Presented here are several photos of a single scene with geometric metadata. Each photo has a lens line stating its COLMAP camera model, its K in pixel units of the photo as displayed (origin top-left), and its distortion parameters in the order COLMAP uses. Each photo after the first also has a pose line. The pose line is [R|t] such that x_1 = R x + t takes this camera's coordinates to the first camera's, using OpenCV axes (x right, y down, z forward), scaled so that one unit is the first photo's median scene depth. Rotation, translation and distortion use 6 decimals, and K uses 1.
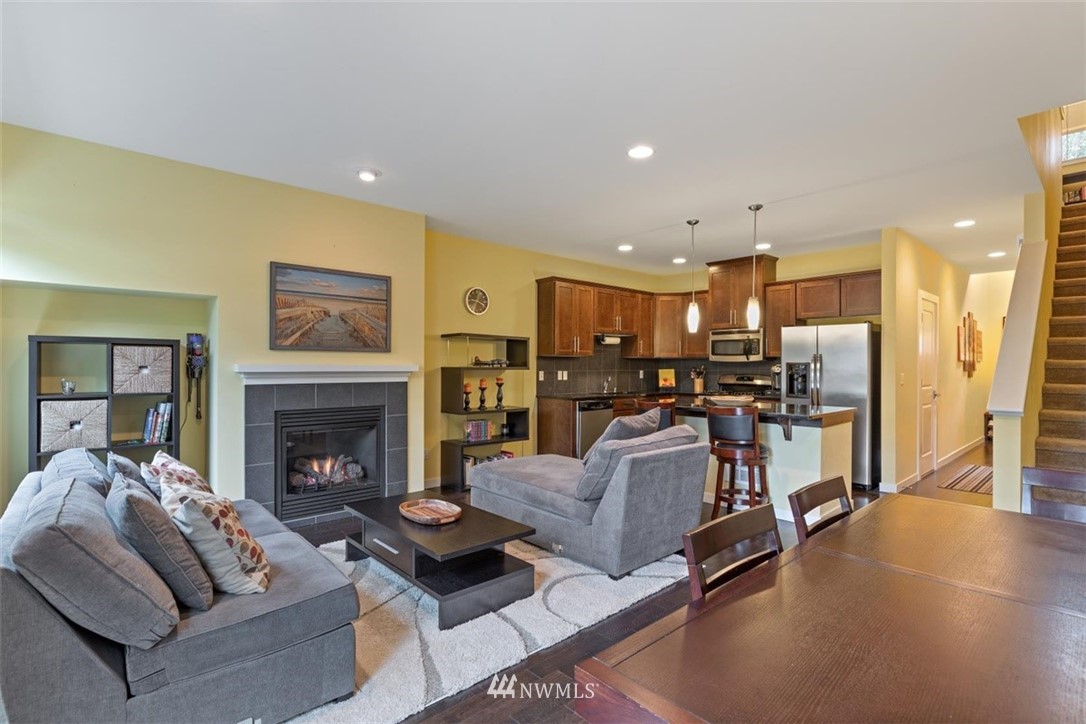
lens RADIAL K [[512.6, 0, 543.7], [0, 512.6, 365.5], [0, 0, 1]] dist [-0.001255, 0.000000]
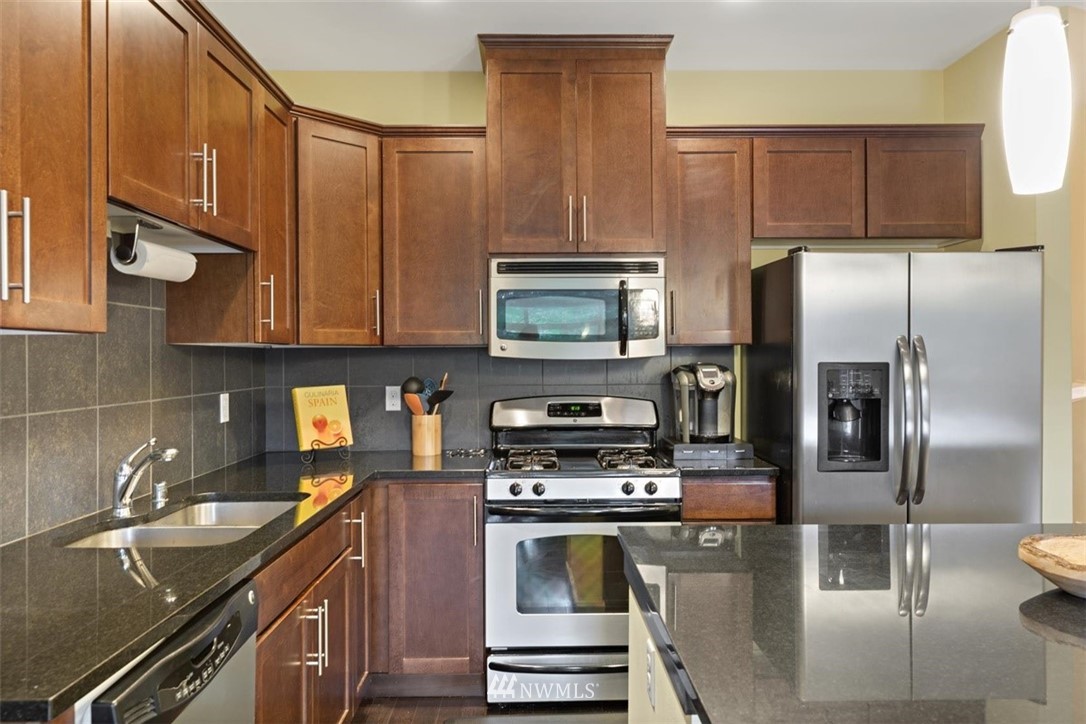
lens RADIAL K [[762.3, 0, 543.0], [0, 762.3, 362.0], [0, 0, 1]] dist [-0.000882, -0.000403]
pose [[0.658228, -0.011621, 0.752729, 0.001937], [0.008311, 0.999932, 0.008170, -0.011948], [-0.752773, 0.000878, 0.658280, 0.848370]]
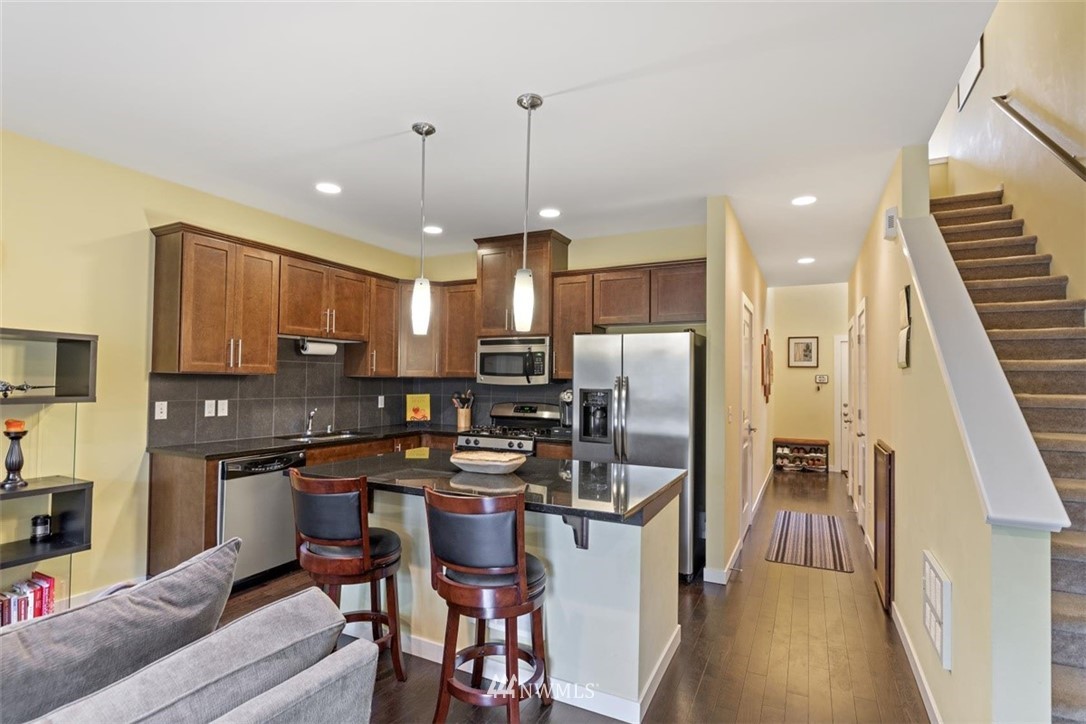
lens RADIAL K [[534.5, 0, 541.2], [0, 534.5, 369.0], [0, 0, 1]] dist [-0.000742, -0.000071]
pose [[0.932104, 0.015887, 0.361842, 0.183828], [-0.008352, 0.999715, -0.022378, -0.015645], [-0.362095, 0.017836, 0.931971, 0.389104]]
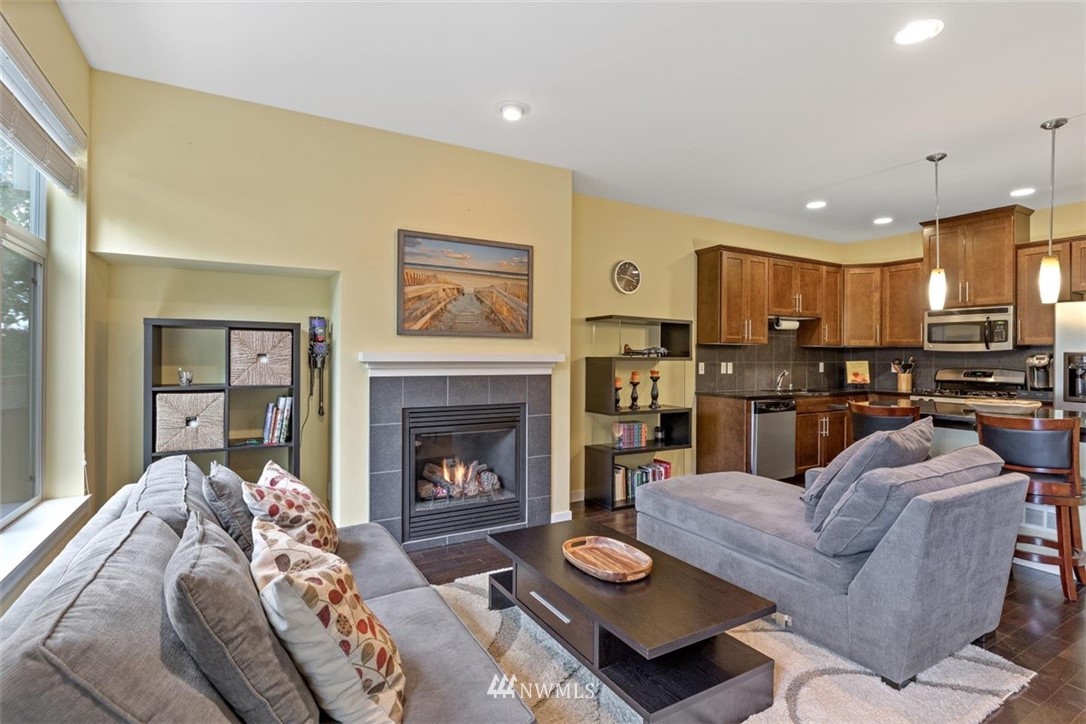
lens RADIAL K [[531.6, 0, 550.2], [0, 531.6, 355.4], [0, 0, 1]] dist [-0.001284, 0.000205]
pose [[0.979834, 0.002789, -0.199795, -0.081505], [-0.003279, 0.999992, -0.002122, 0.002462], [0.199788, 0.002734, 0.979835, 0.140132]]
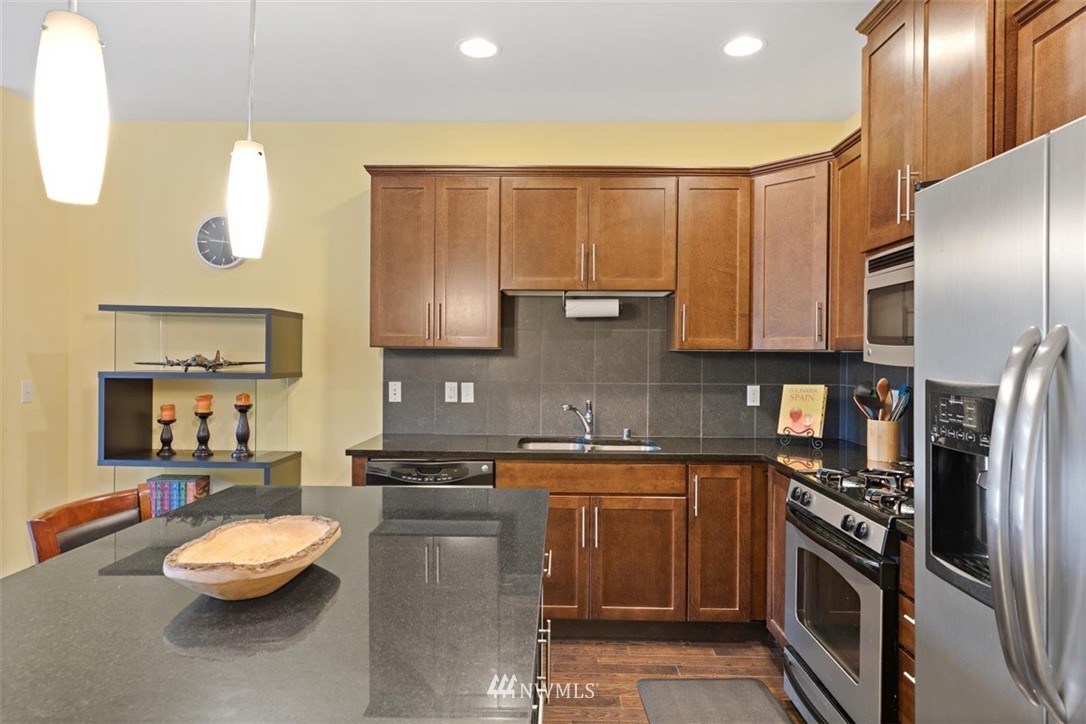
lens RADIAL K [[631.5, 0, 543.0], [0, 631.5, 362.0], [0, 0, 1]] dist [0.000362, 0.000132]
pose [[0.728174, 0.009601, -0.685325, 0.545345], [-0.006445, 0.999954, 0.007161, -0.013224], [0.685362, -0.000798, 0.728202, 0.773483]]
